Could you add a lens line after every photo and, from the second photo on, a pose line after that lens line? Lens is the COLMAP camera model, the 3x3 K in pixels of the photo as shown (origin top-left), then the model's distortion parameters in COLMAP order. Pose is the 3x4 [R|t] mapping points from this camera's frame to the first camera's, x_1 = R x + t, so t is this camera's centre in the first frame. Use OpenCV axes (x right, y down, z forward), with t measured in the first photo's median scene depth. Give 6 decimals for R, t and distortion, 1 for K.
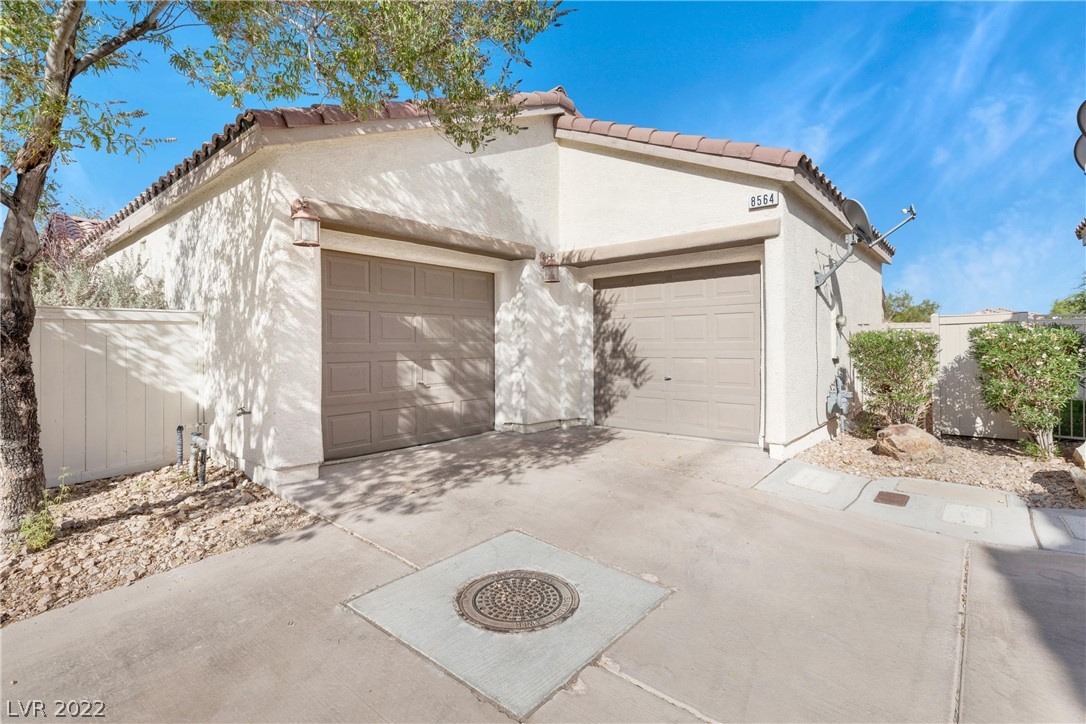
lens RADIAL K [[501.2, 0, 545.2], [0, 501.2, 350.0], [0, 0, 1]] dist [0.006681, 0.001881]
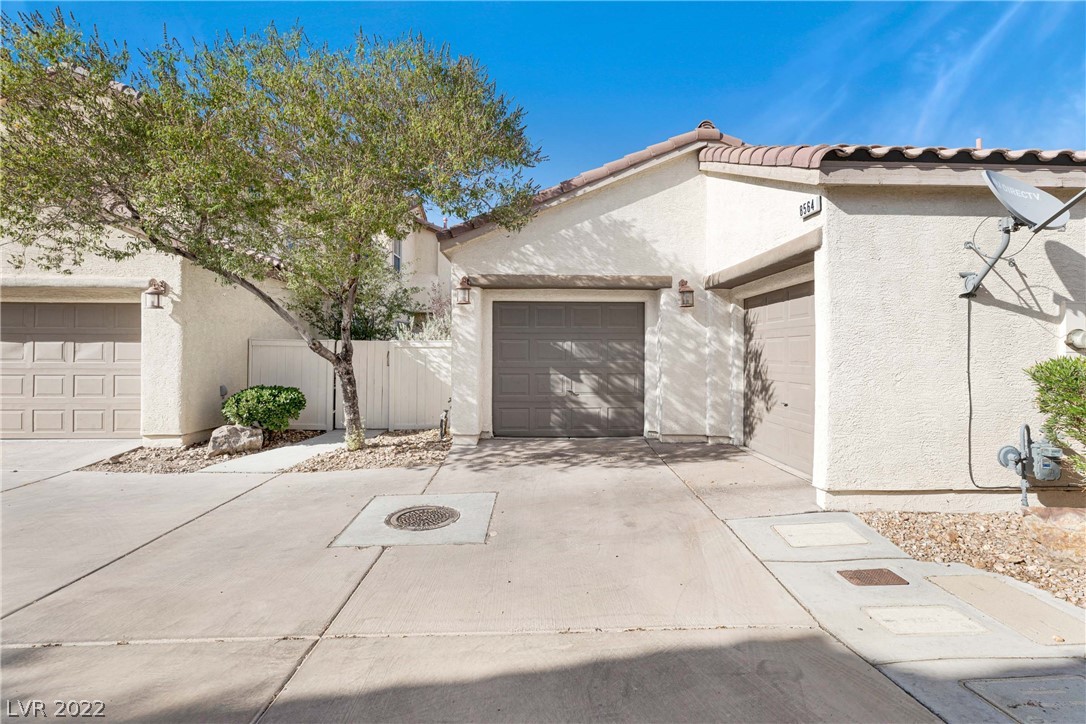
lens RADIAL K [[501.2, 0, 584.2], [0, 501.2, 357.1], [0, 0, 1]] dist [0.006681, 0.001881]
pose [[0.680648, 0.015673, -0.732443, 0.712375], [-0.014734, 0.999862, 0.007703, -0.034257], [0.732463, 0.005549, 0.680785, 0.104903]]
